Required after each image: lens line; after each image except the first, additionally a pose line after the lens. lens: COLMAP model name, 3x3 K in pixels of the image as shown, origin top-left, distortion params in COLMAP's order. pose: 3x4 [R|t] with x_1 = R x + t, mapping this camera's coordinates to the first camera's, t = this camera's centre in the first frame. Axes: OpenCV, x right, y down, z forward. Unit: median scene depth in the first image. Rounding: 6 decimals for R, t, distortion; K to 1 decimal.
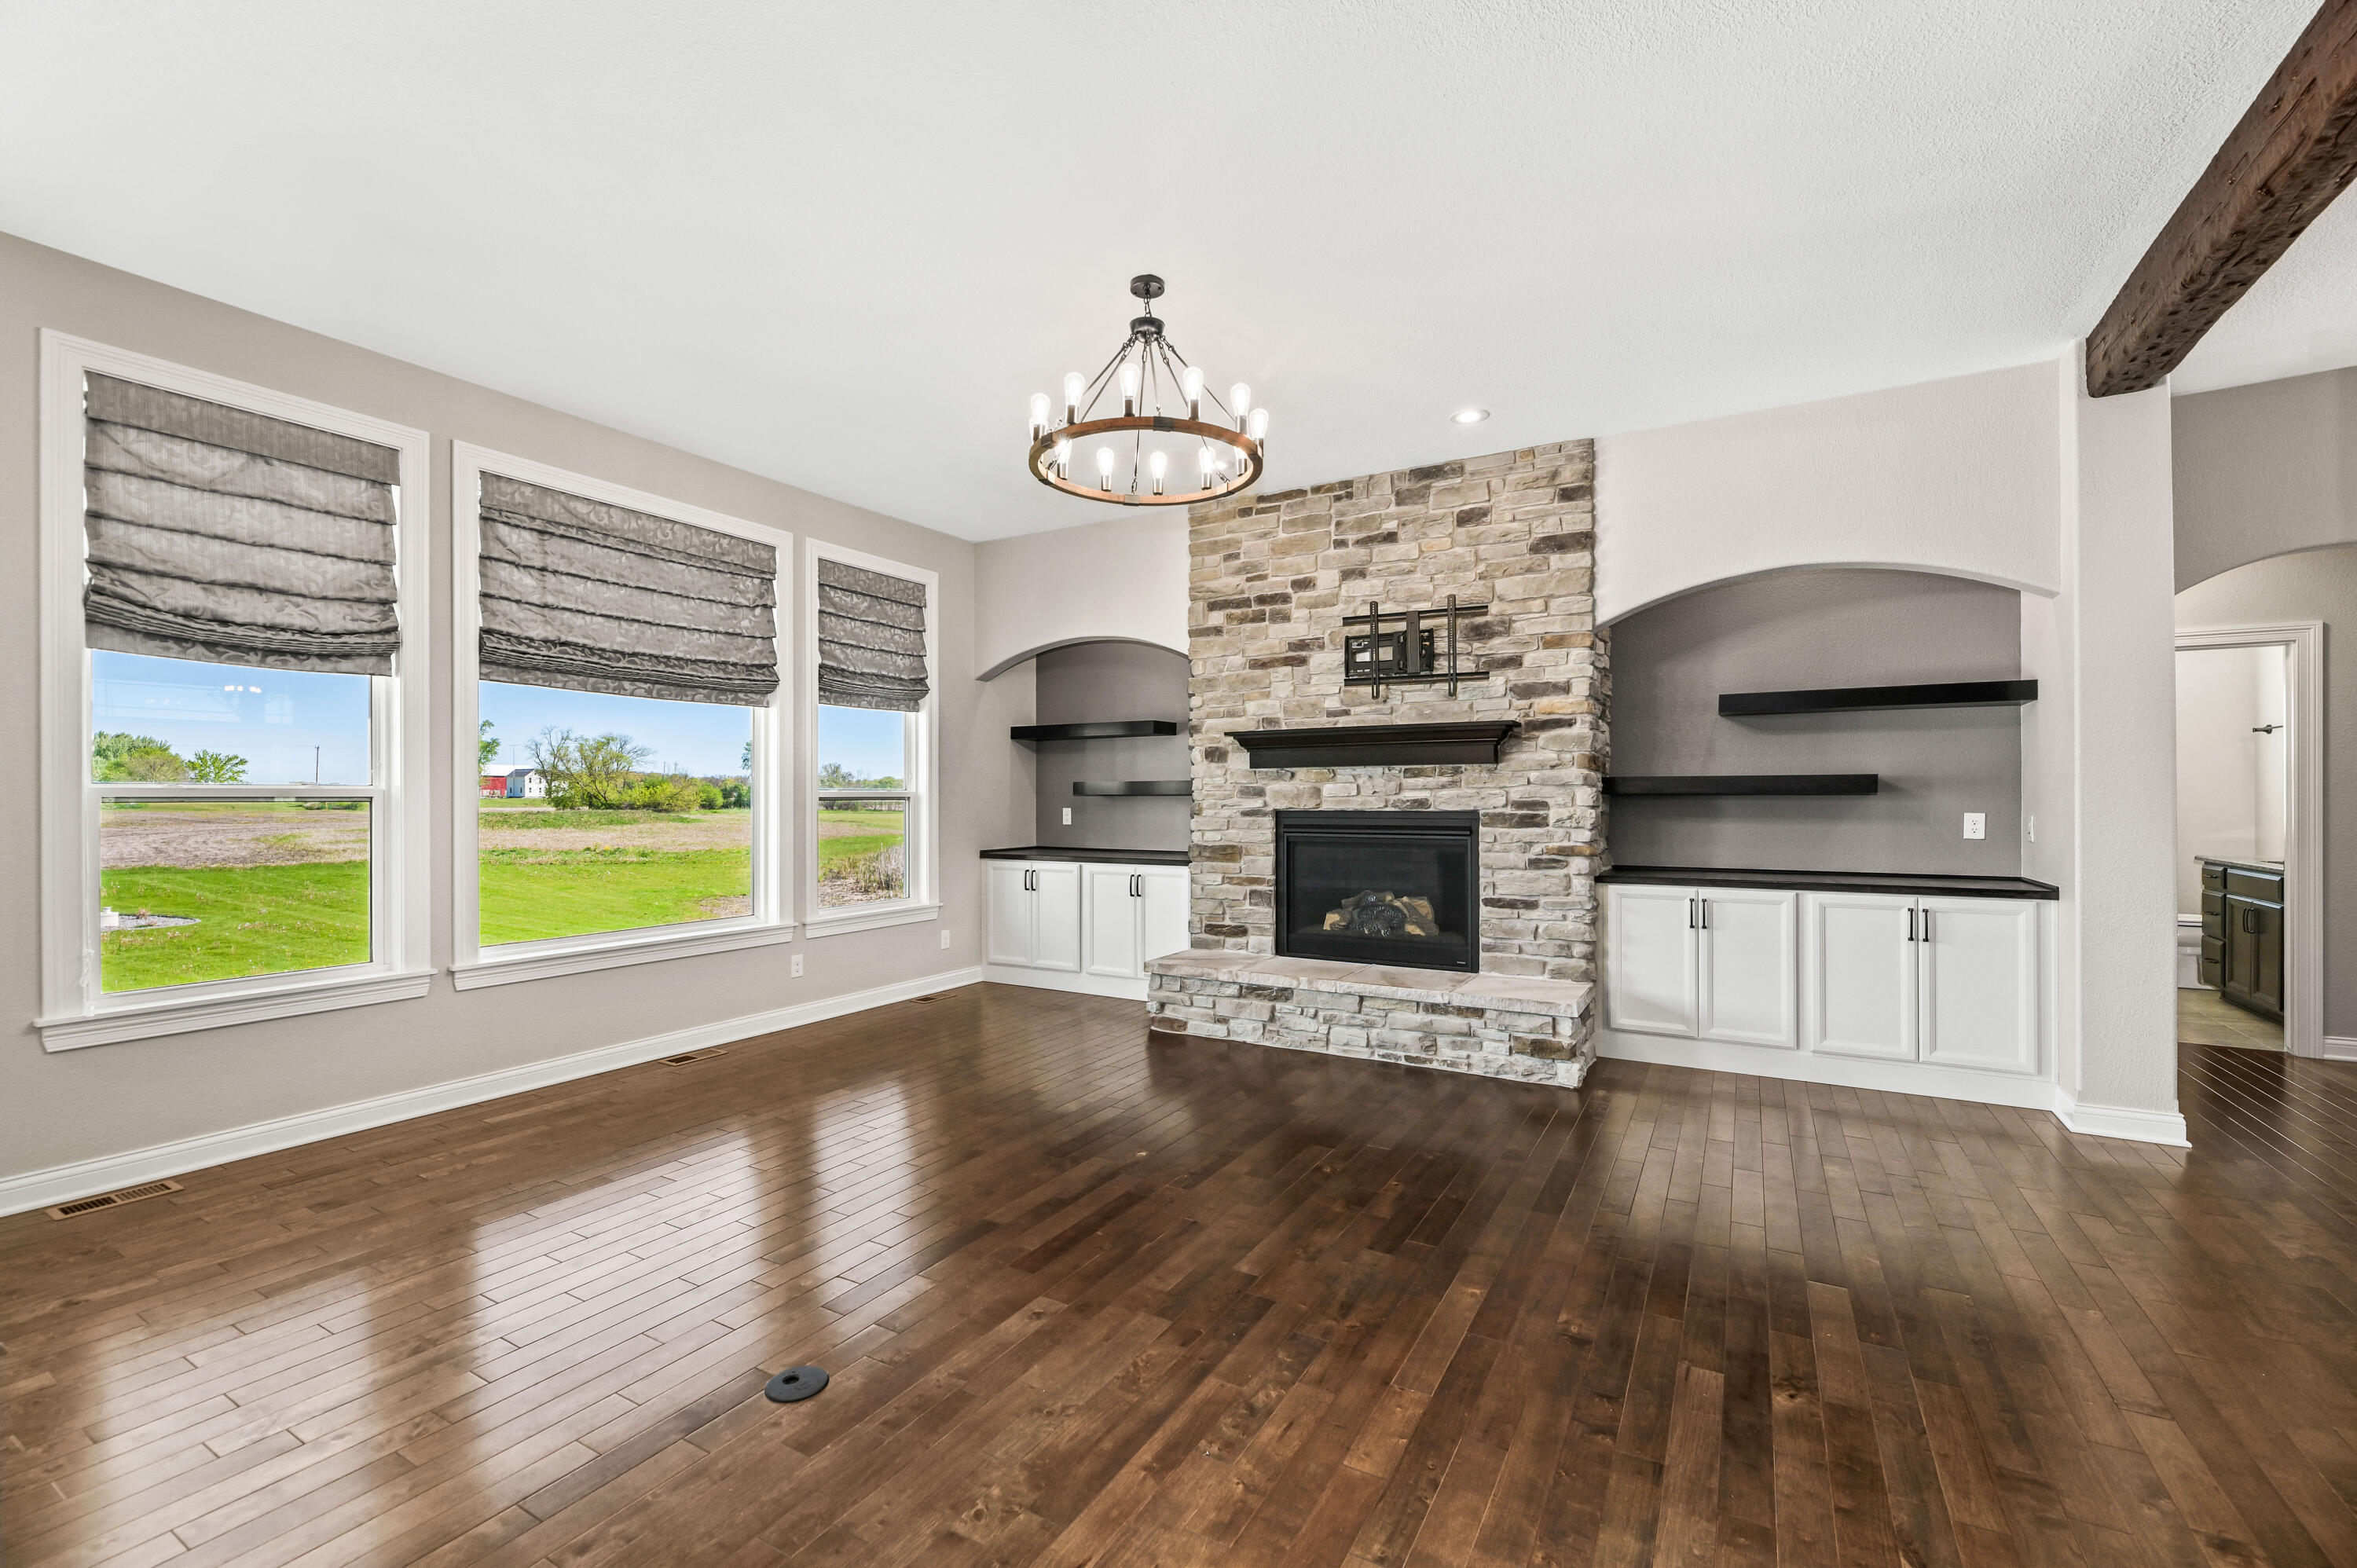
lens RADIAL K [[985.4, 0, 1180.4], [0, 985.4, 790.2], [0, 0, 1]] dist [-0.000897, -0.000193]
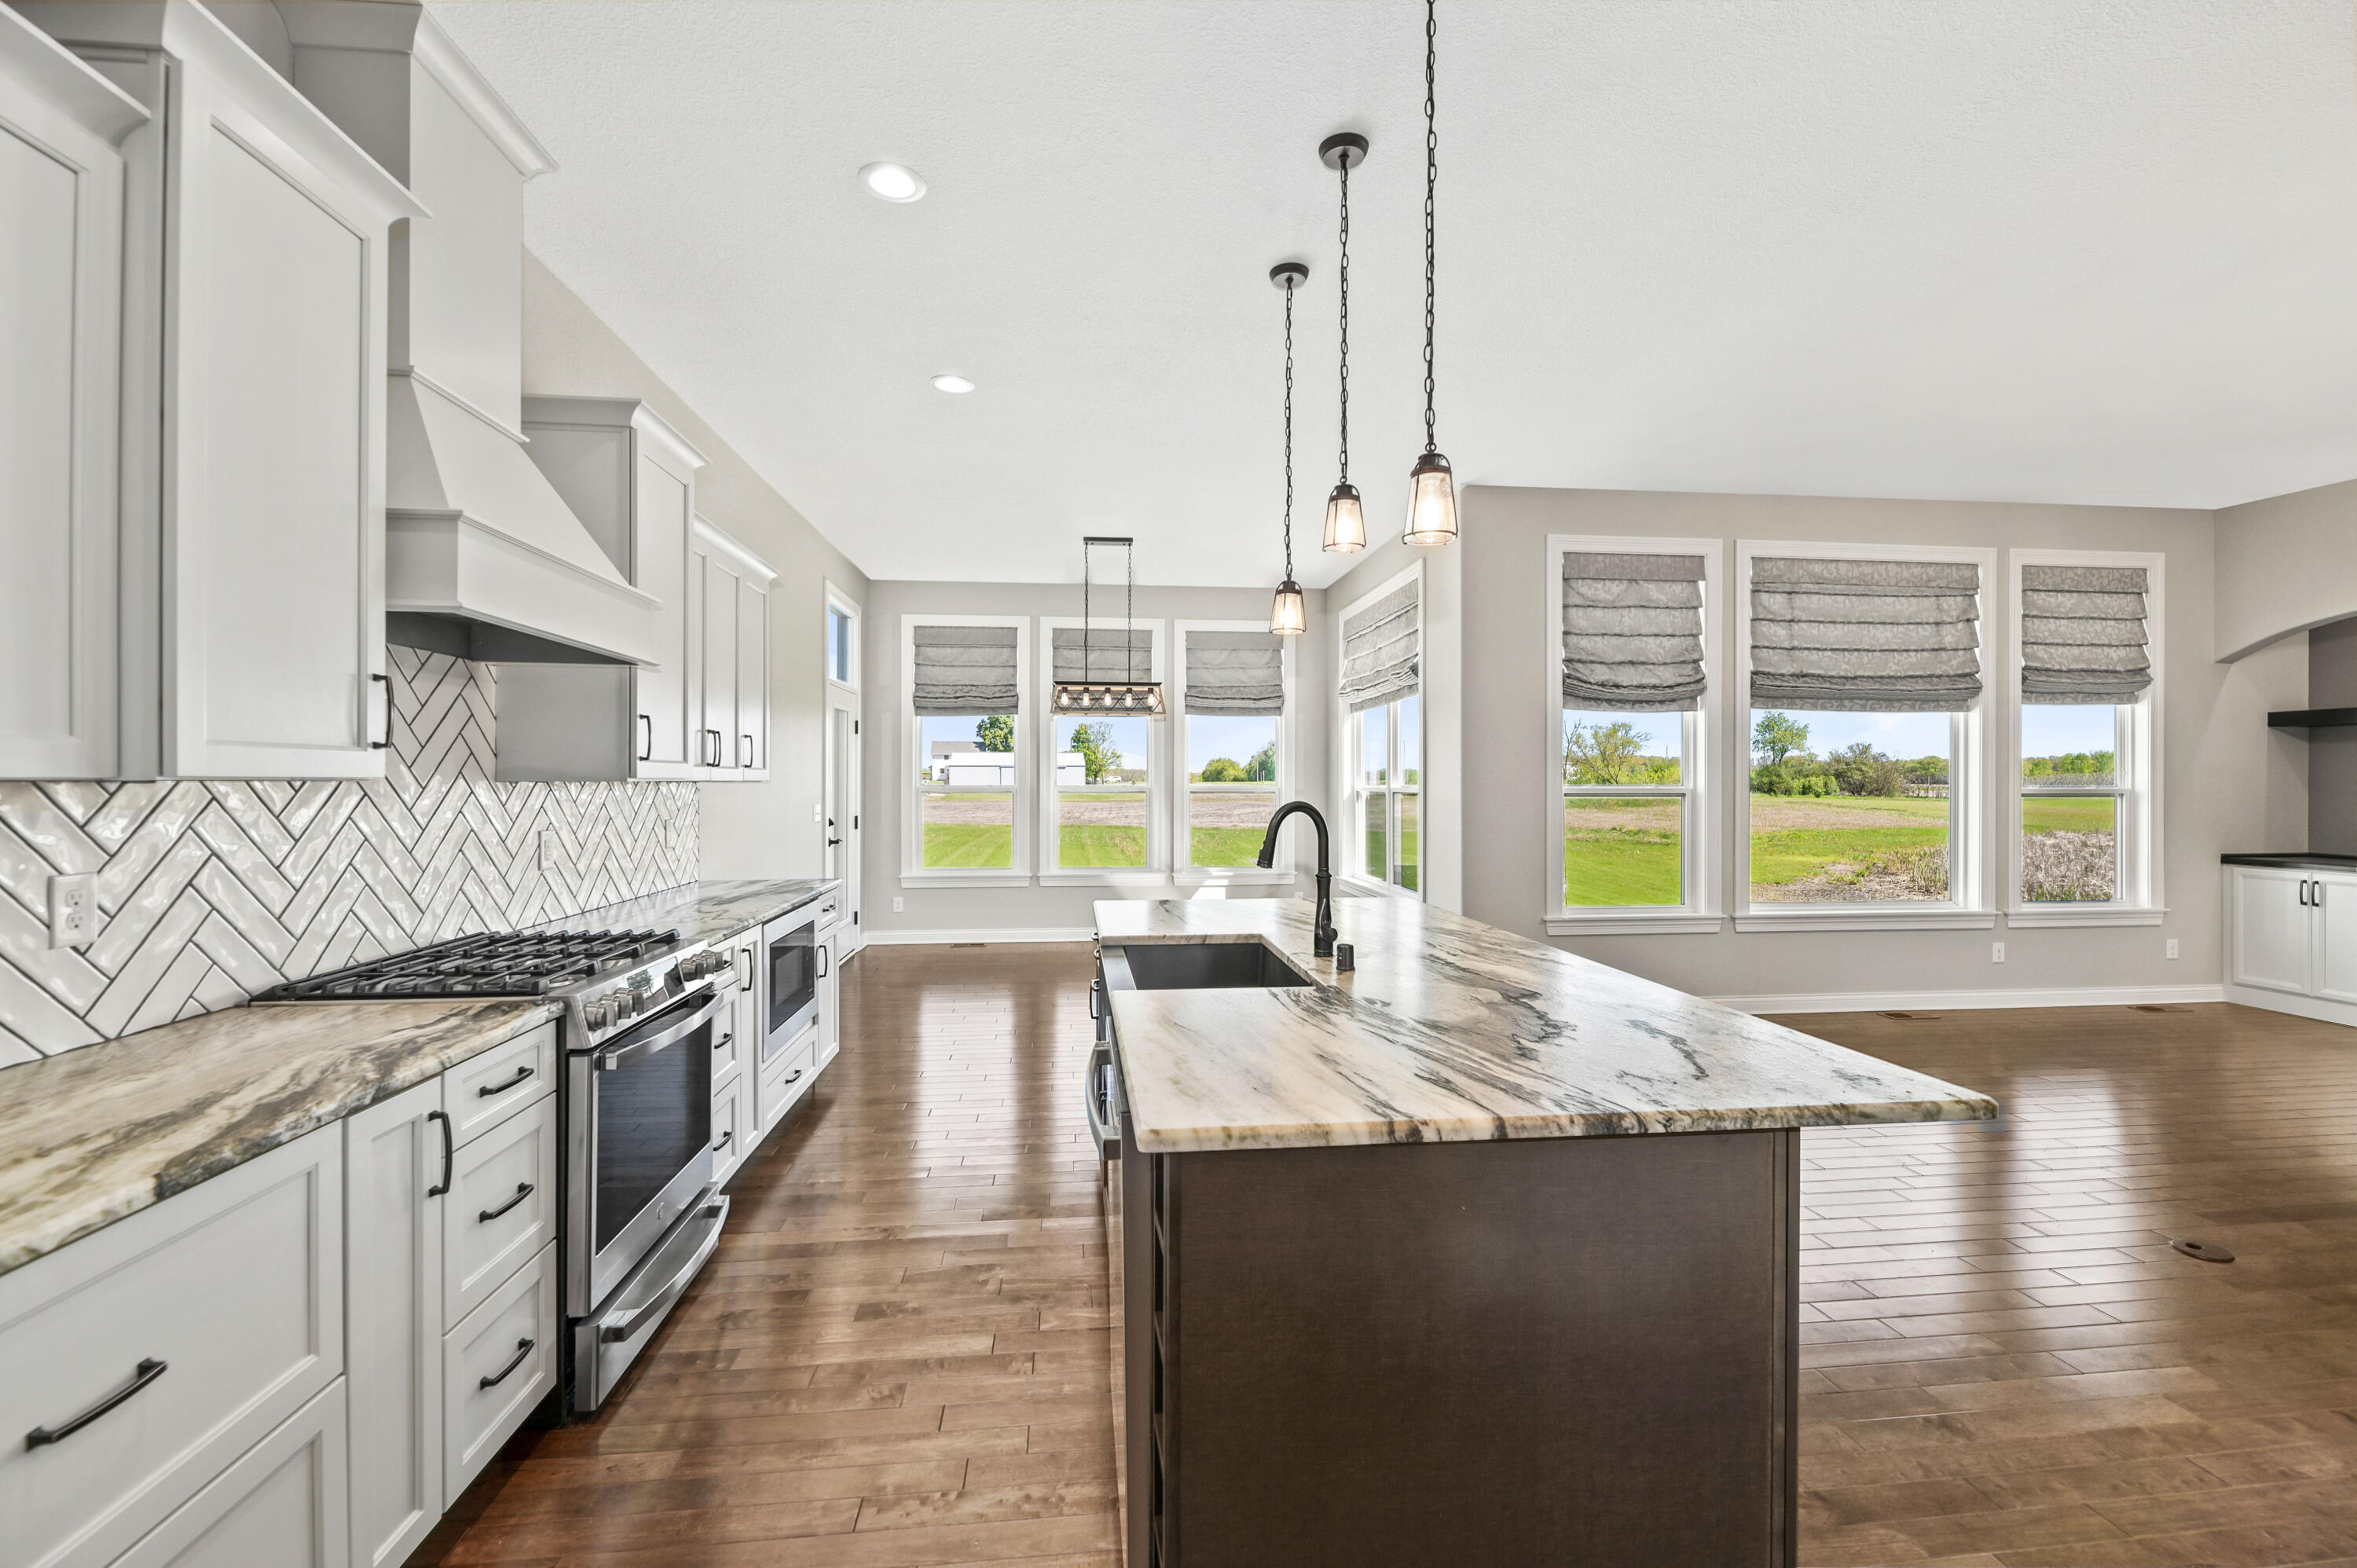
lens RADIAL K [[990.4, 0, 1178.5], [0, 990.4, 779.1], [0, 0, 1]] dist [-0.001369, -0.000509]
pose [[0.592490, 0.001572, -0.805577, -0.054627], [0.003456, 0.999984, 0.004493, -0.017894], [0.805571, -0.005446, 0.592475, -0.364126]]
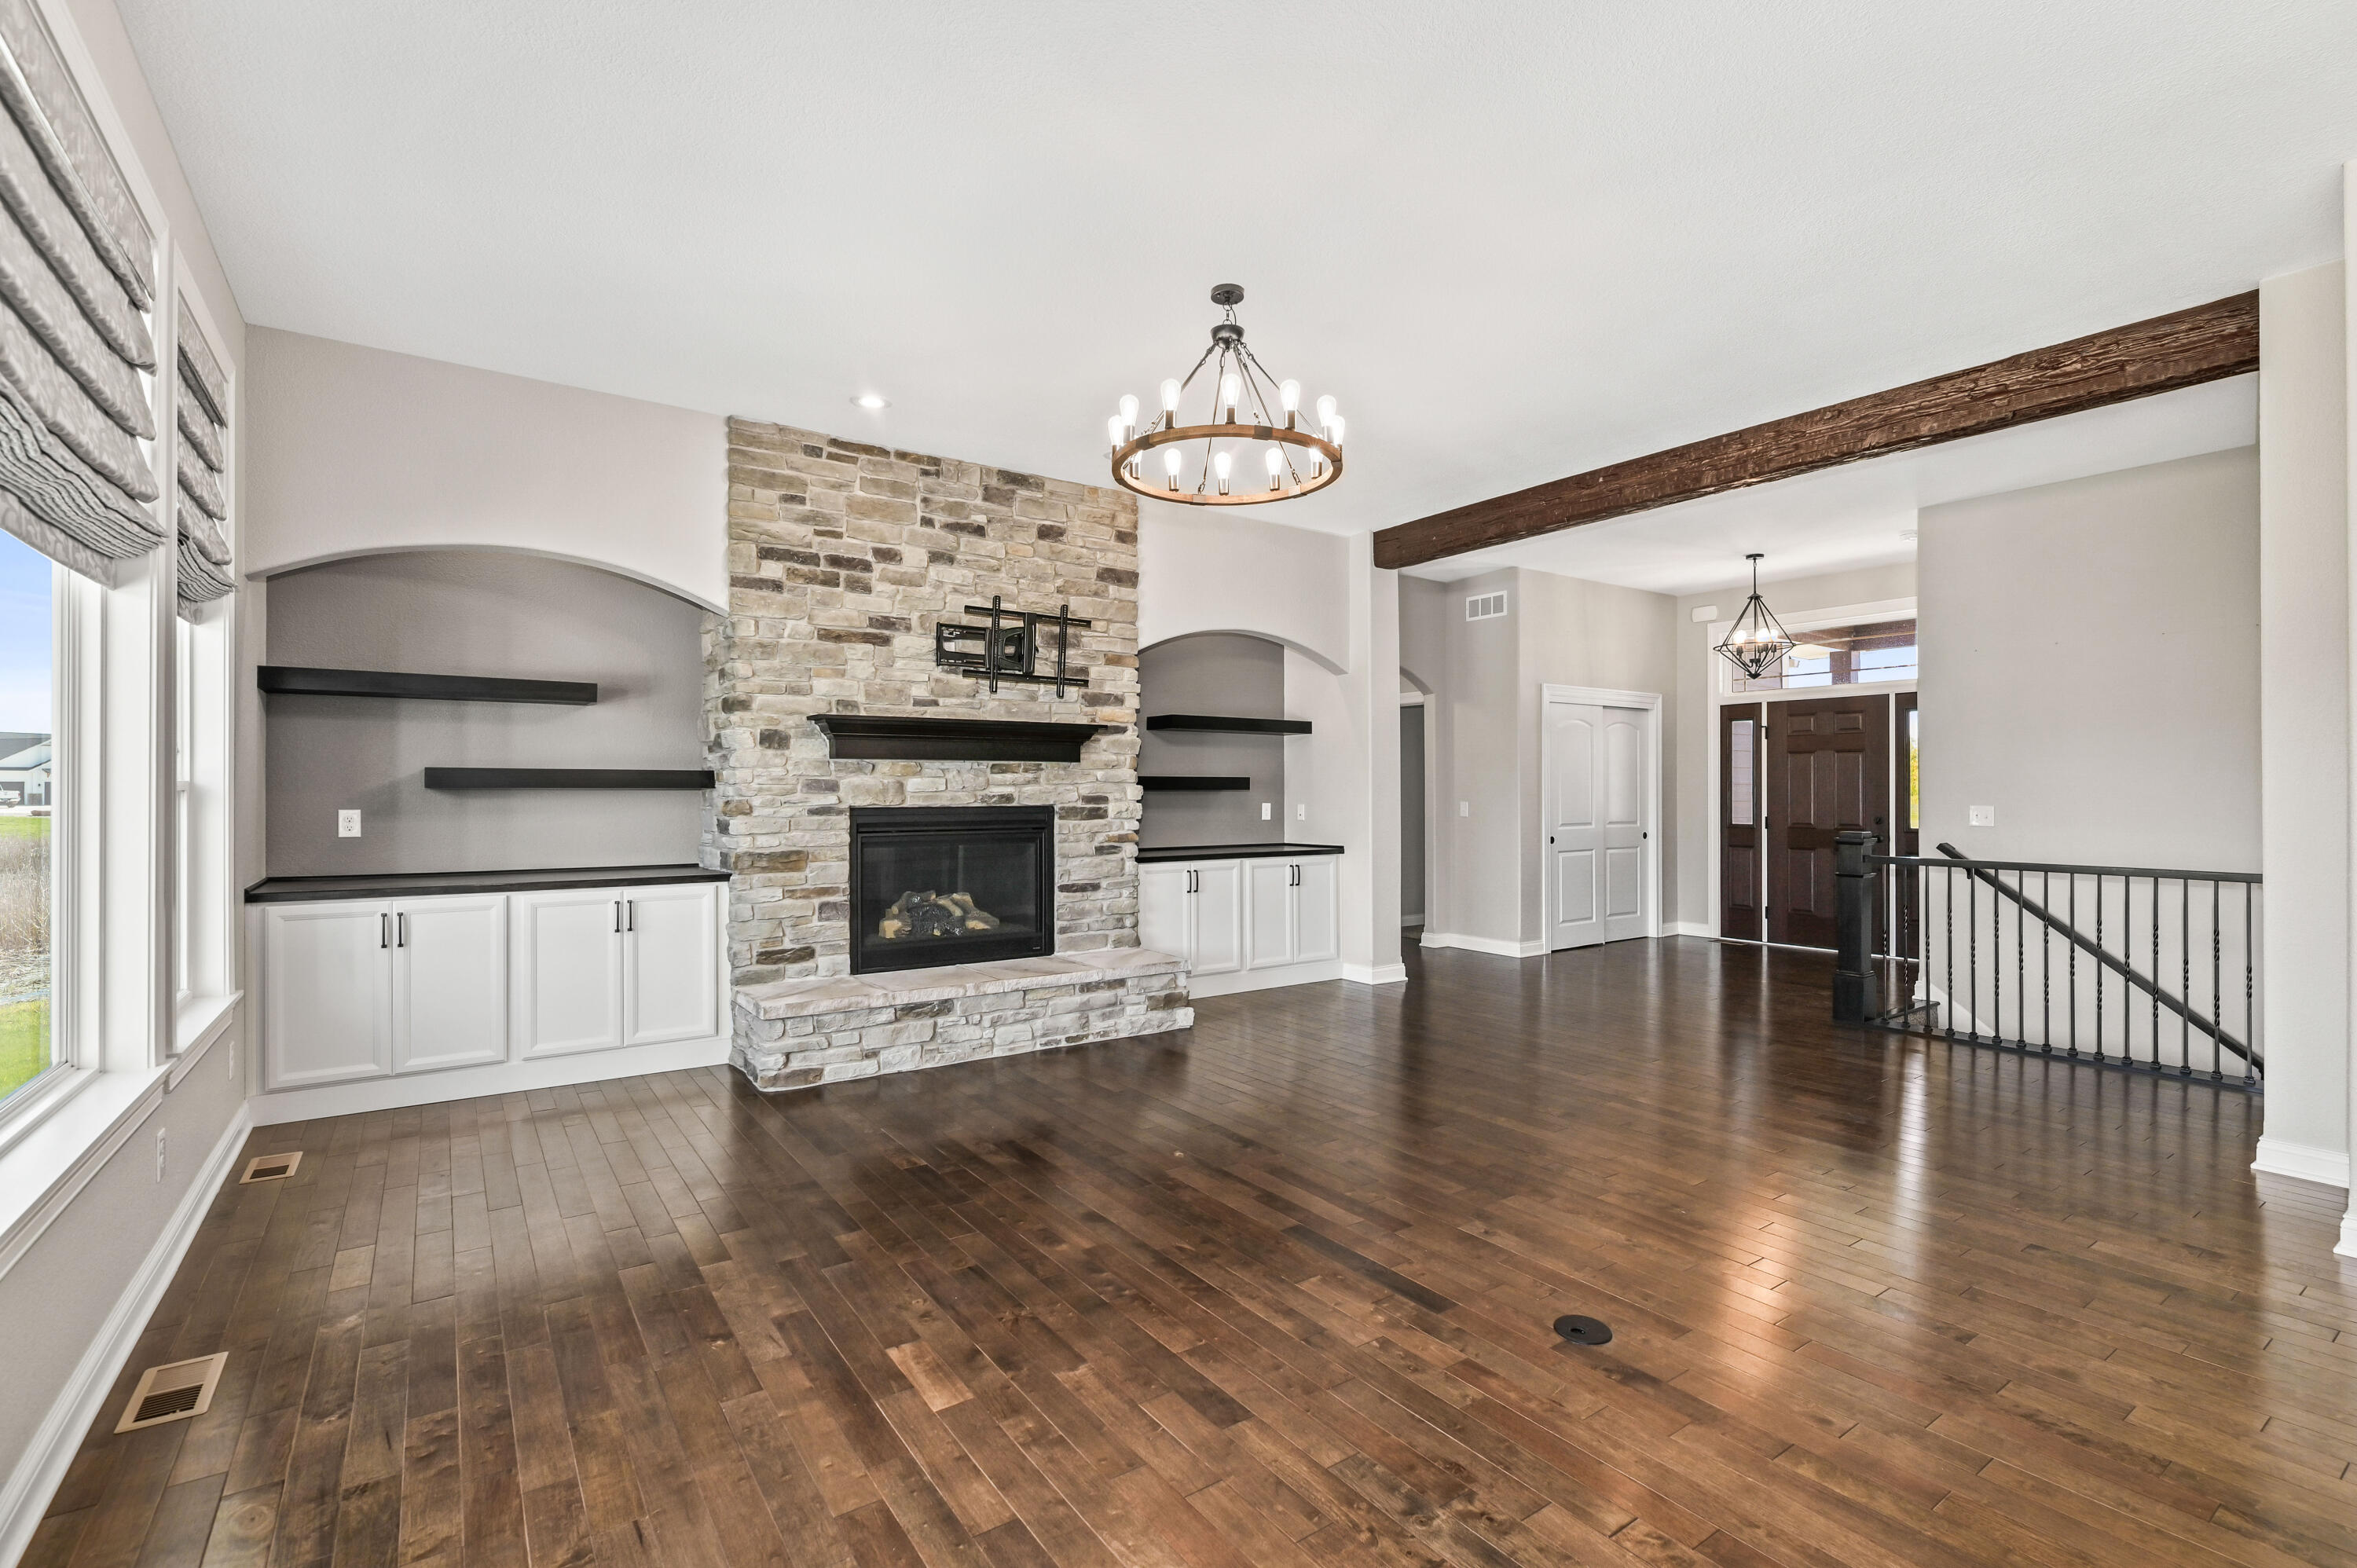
lens RADIAL K [[1054.8, 0, 1178.5], [0, 1054.8, 784.0], [0, 0, 1]] dist [0.001228, 0.000077]
pose [[0.420975, 0.008704, 0.907031, -0.669033], [-0.007948, 0.999951, -0.005907, 0.003192], [-0.907038, -0.004722, 0.421023, 0.372826]]
